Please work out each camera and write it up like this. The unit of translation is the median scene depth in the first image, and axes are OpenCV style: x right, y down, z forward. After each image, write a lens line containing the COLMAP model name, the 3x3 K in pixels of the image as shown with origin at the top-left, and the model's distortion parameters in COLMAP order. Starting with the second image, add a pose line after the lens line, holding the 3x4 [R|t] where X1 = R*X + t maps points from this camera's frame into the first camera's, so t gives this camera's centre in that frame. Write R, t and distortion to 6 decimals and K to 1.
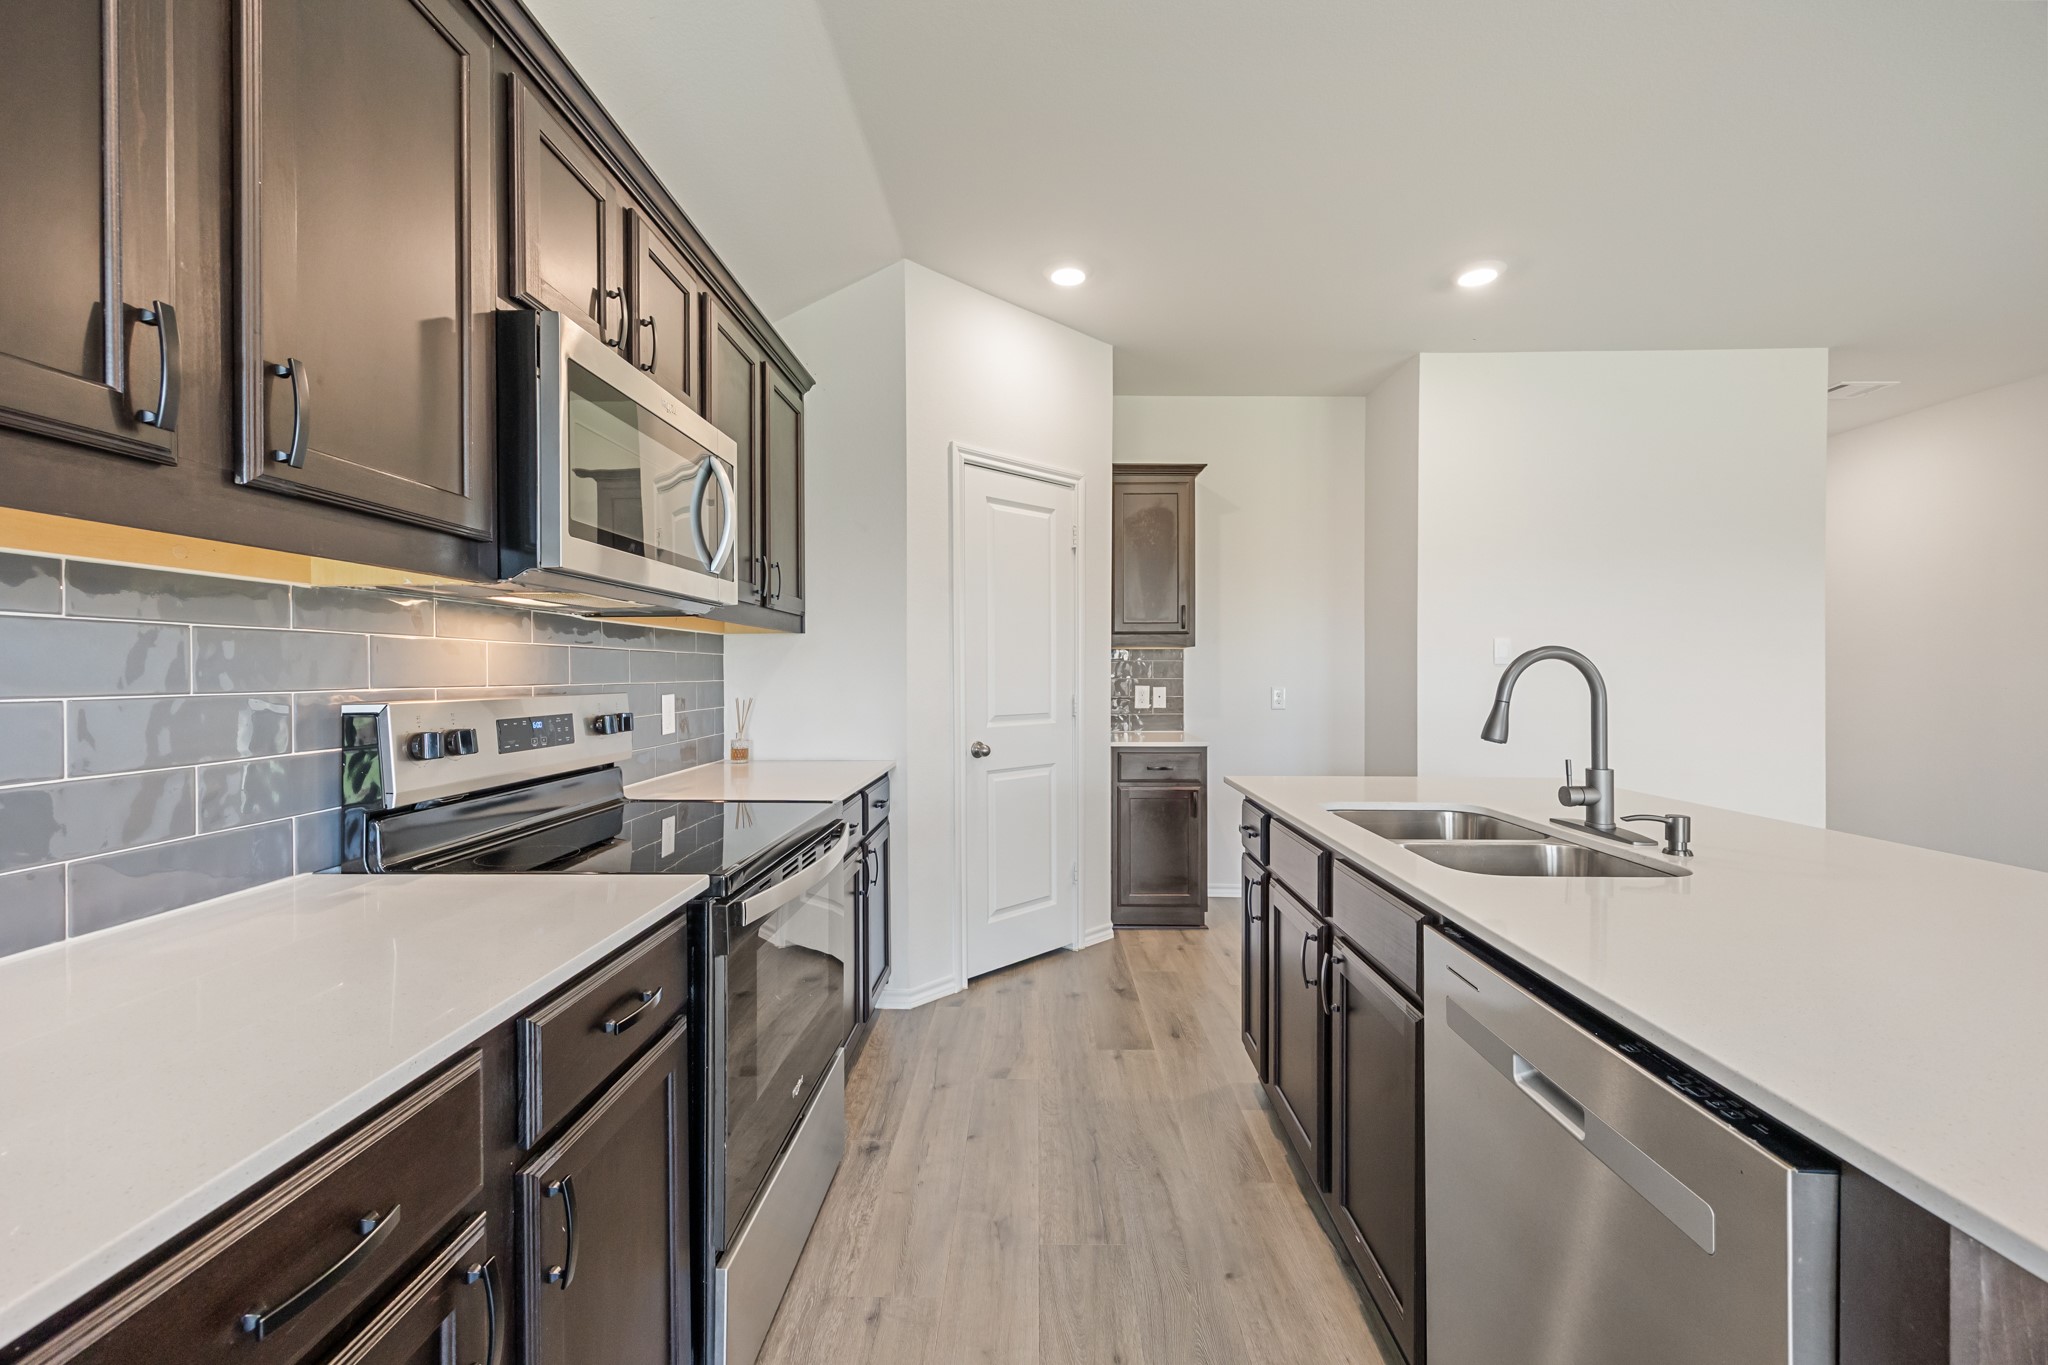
lens RADIAL K [[787.6, 0, 1023.1], [0, 787.6, 679.6], [0, 0, 1]] dist [-0.002890, 0.000908]
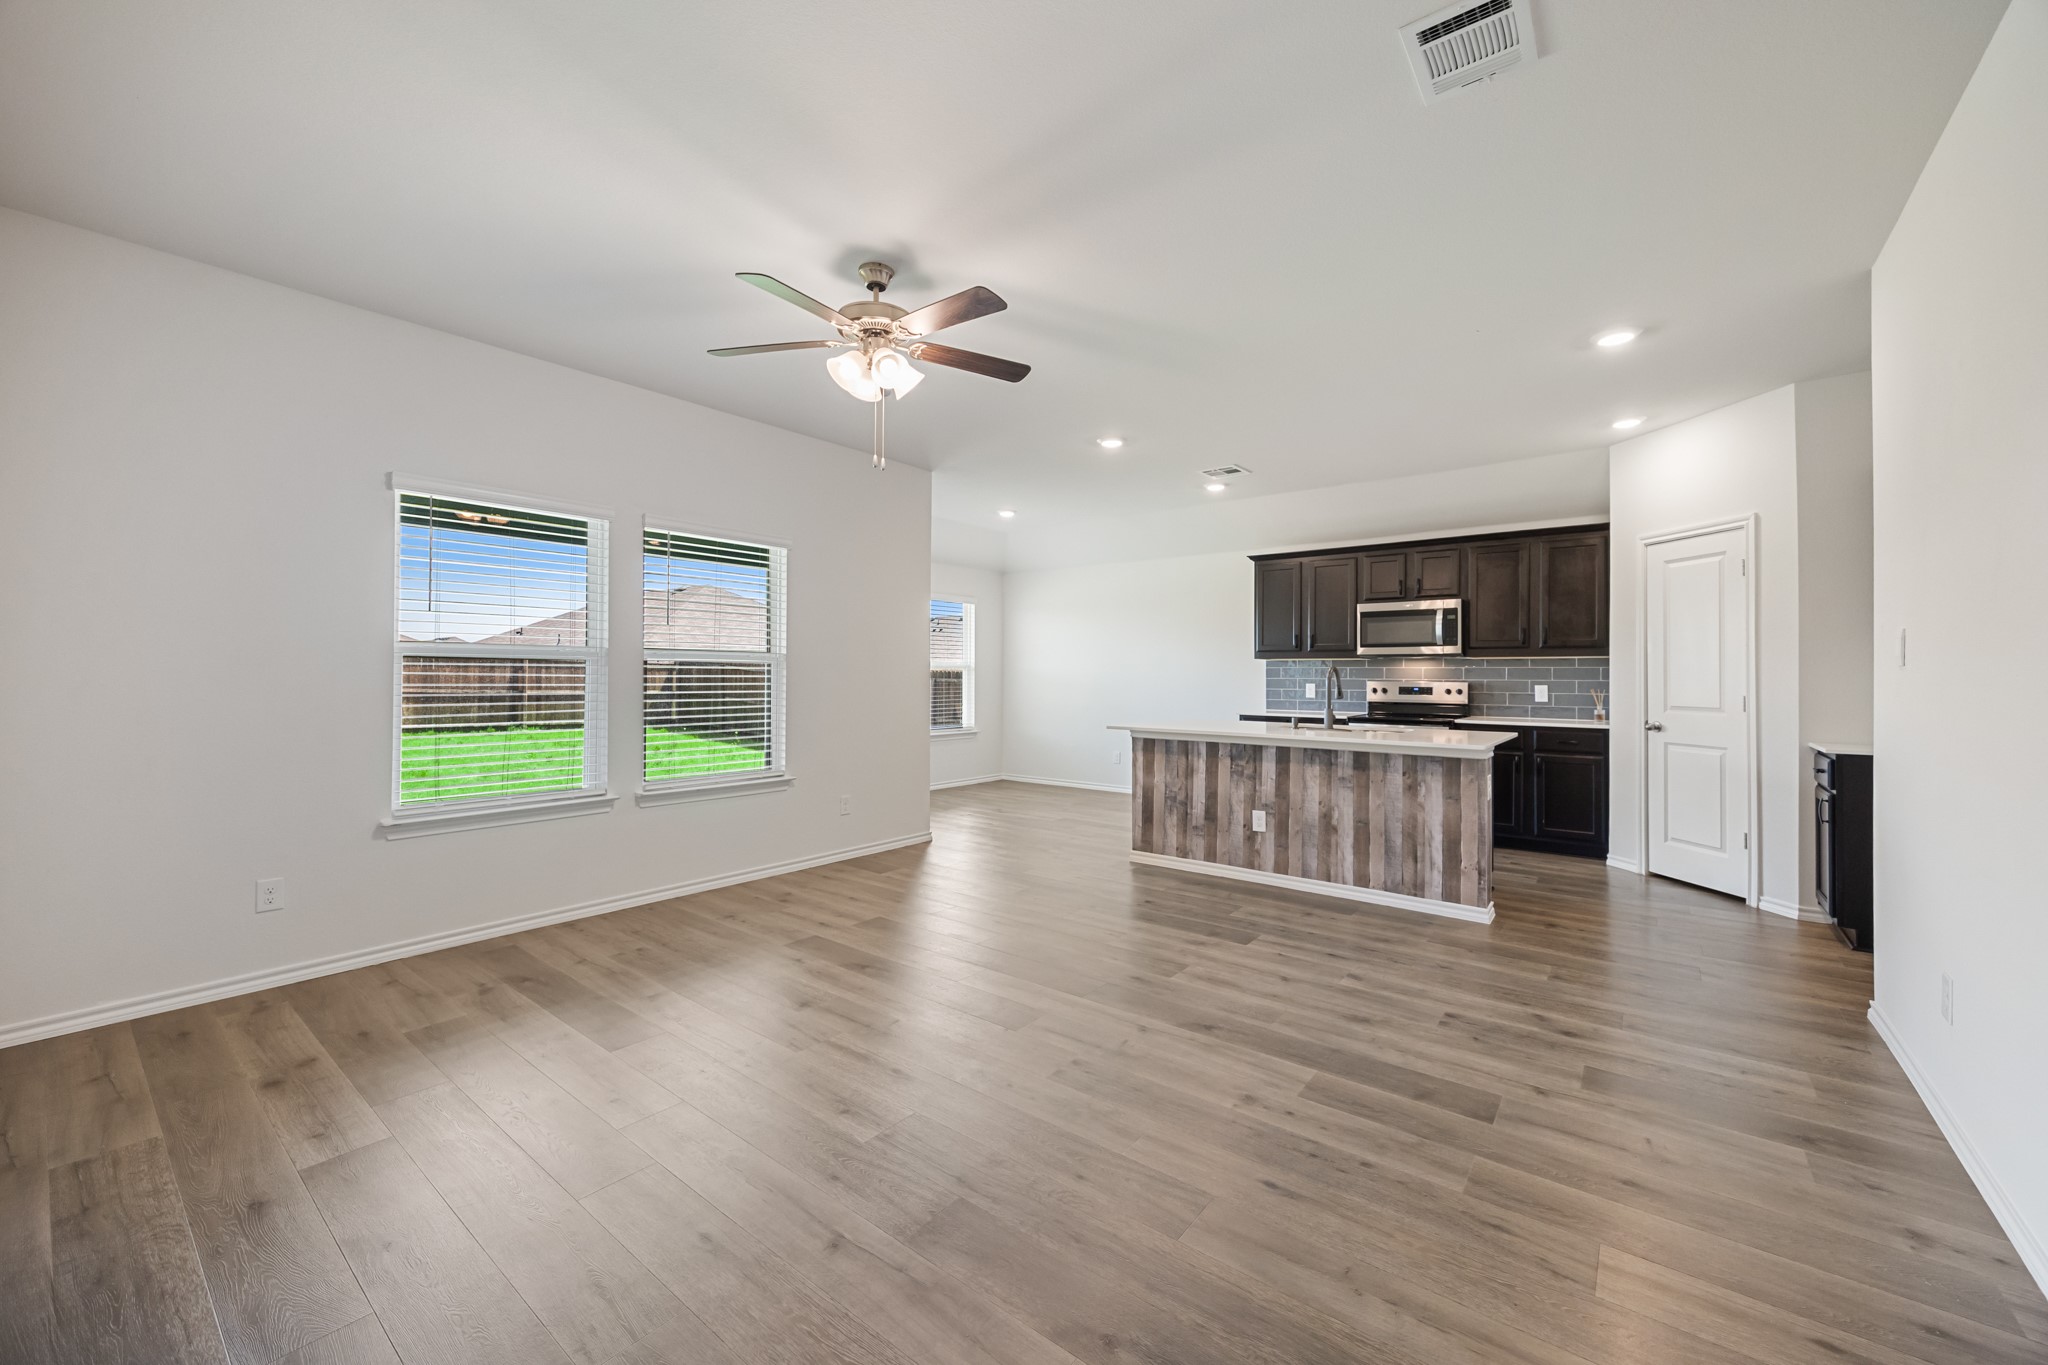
lens RADIAL K [[787.6, 0, 1036.4], [0, 787.6, 668.1], [0, 0, 1]] dist [-0.002890, 0.000908]
pose [[-0.602453, -0.011432, -0.798073, 2.108097], [-0.013773, 0.999897, -0.003926, -0.004163], [0.798036, 0.008627, -0.602549, 1.062127]]
